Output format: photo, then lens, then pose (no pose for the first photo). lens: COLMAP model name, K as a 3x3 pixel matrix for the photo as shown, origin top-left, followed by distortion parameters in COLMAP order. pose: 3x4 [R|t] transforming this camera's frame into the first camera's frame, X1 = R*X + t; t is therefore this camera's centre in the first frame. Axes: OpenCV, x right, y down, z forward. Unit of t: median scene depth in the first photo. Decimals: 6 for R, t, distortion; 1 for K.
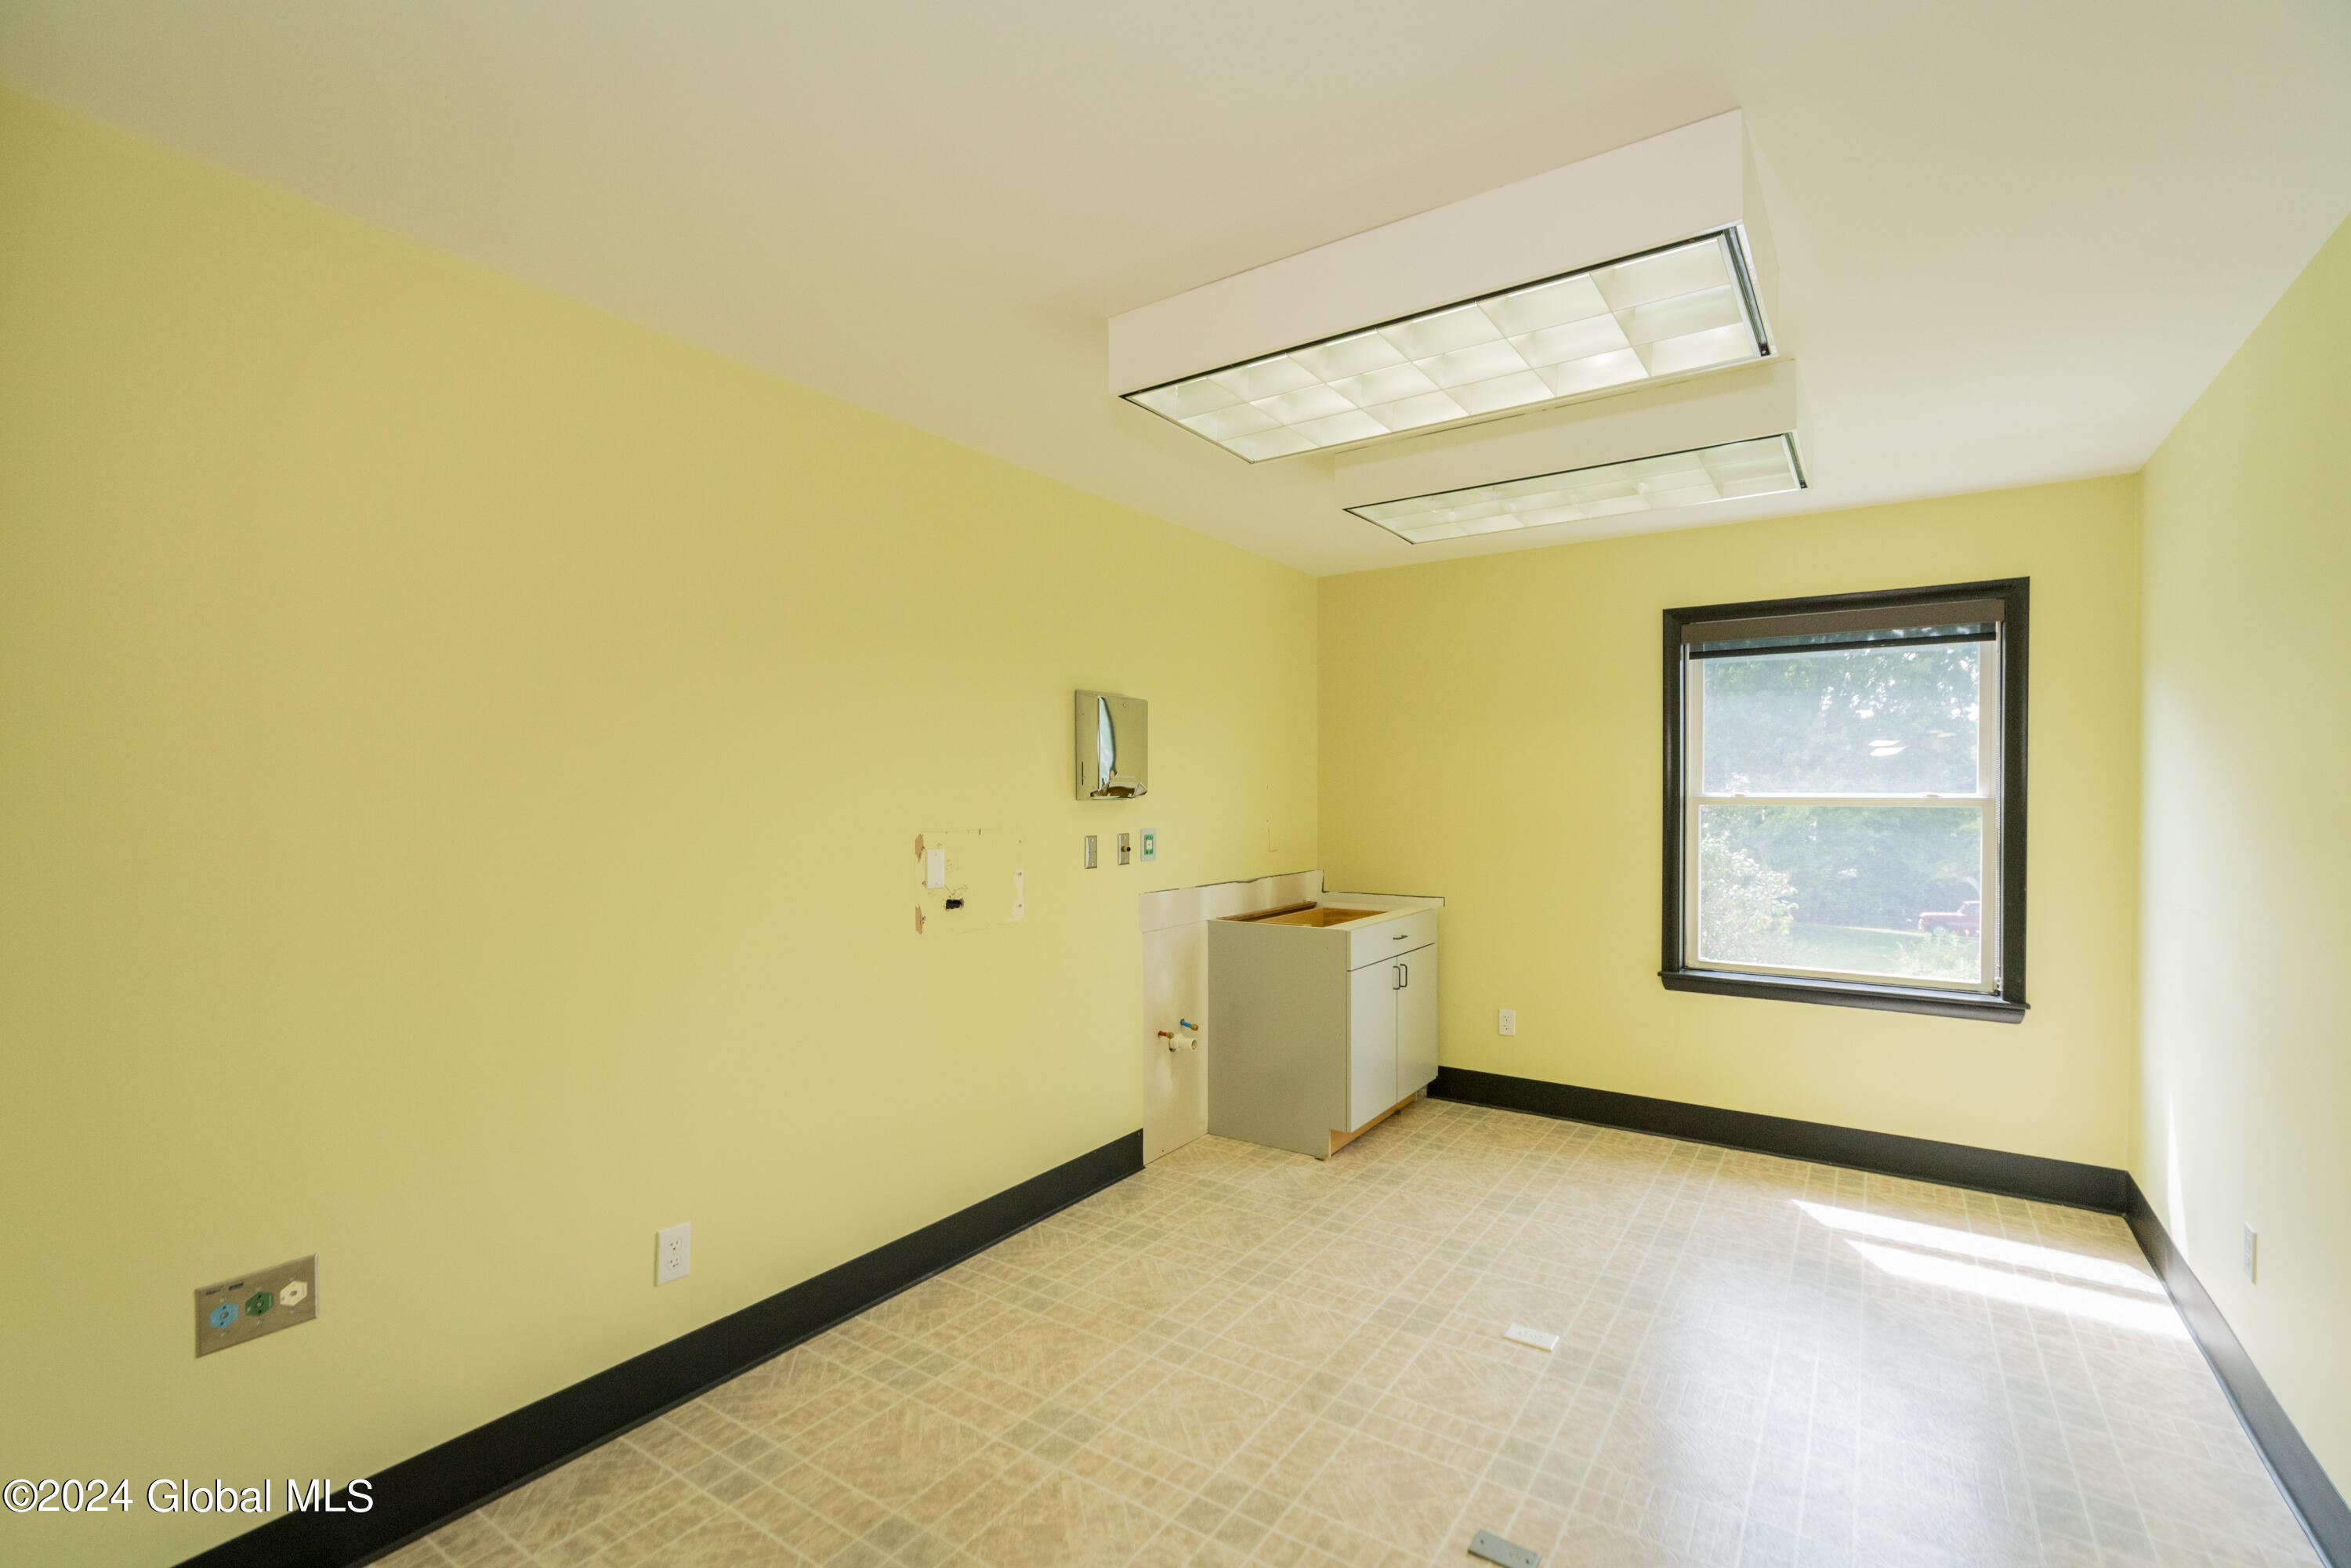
lens RADIAL K [[1027.0, 0, 1173.8], [0, 1027.0, 822.6], [0, 0, 1]] dist [0.000107, 0.000085]
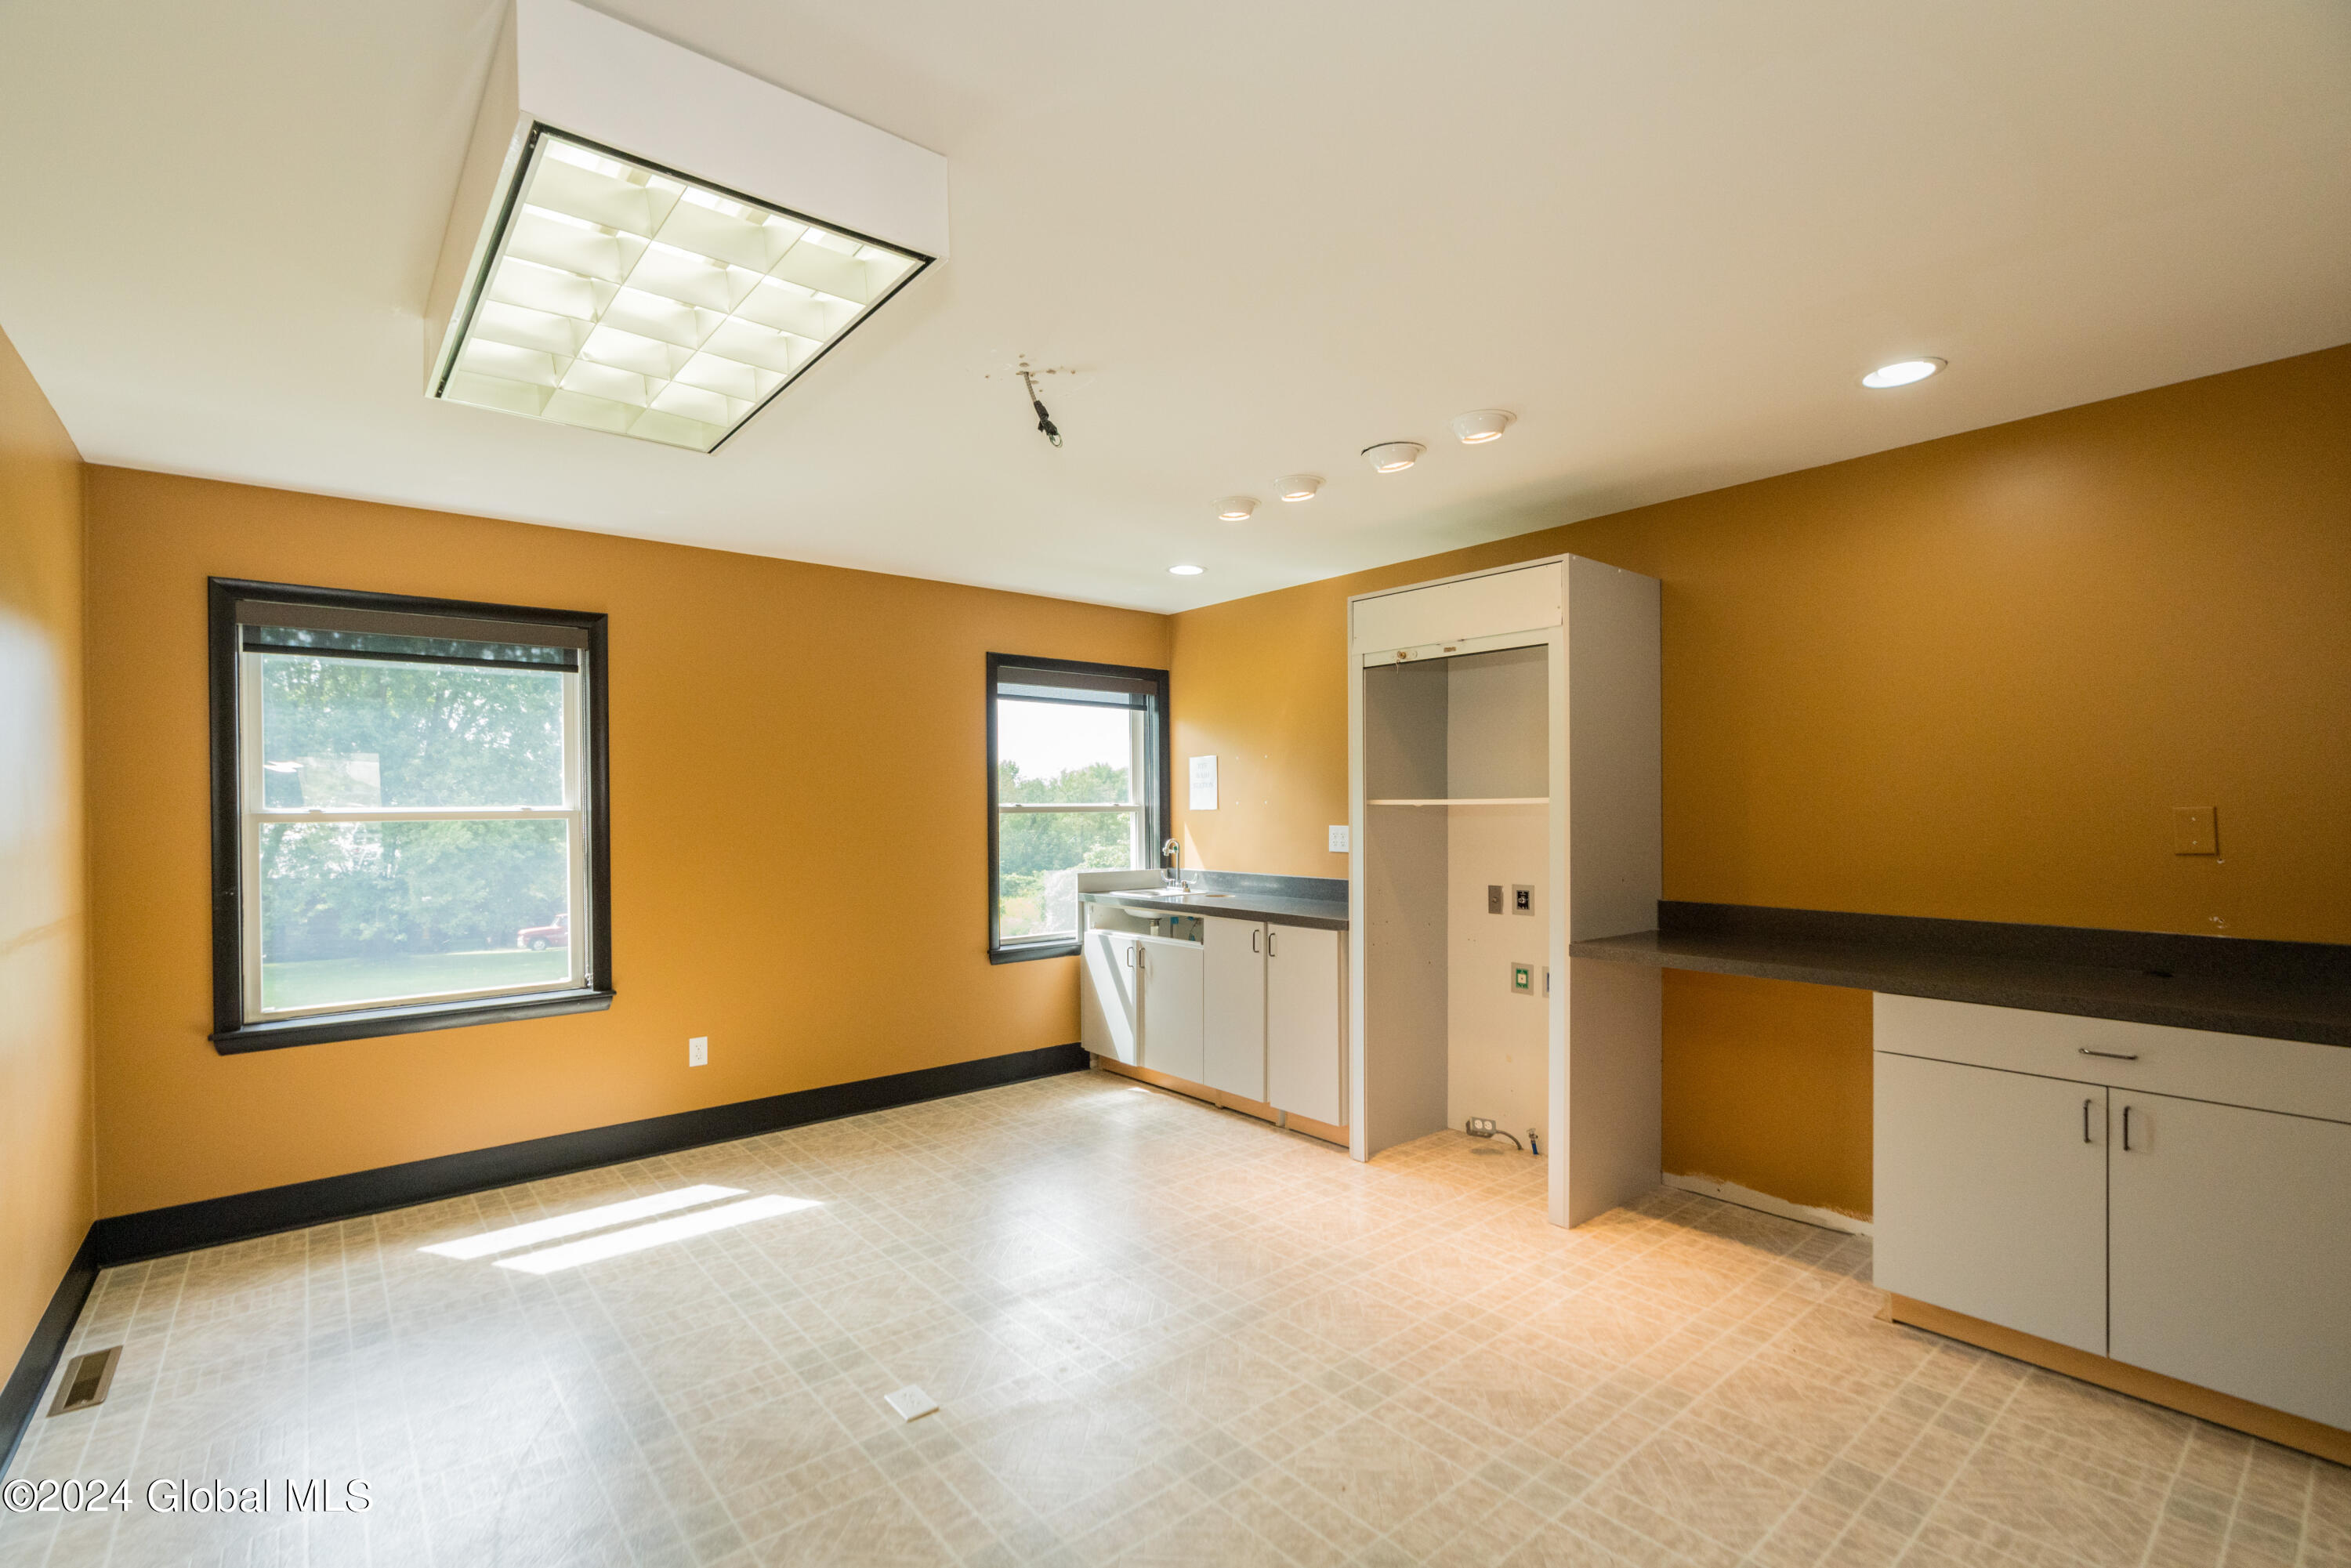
lens RADIAL K [[1035.7, 0, 1175.2], [0, 1035.7, 808.7], [0, 0, 1]] dist [0.002067, 0.000283]
pose [[0.252279, 0.002593, 0.967651, -0.150808], [0.027026, 0.999587, -0.009724, -0.000864], [-0.967277, 0.028605, 0.252105, 0.110053]]
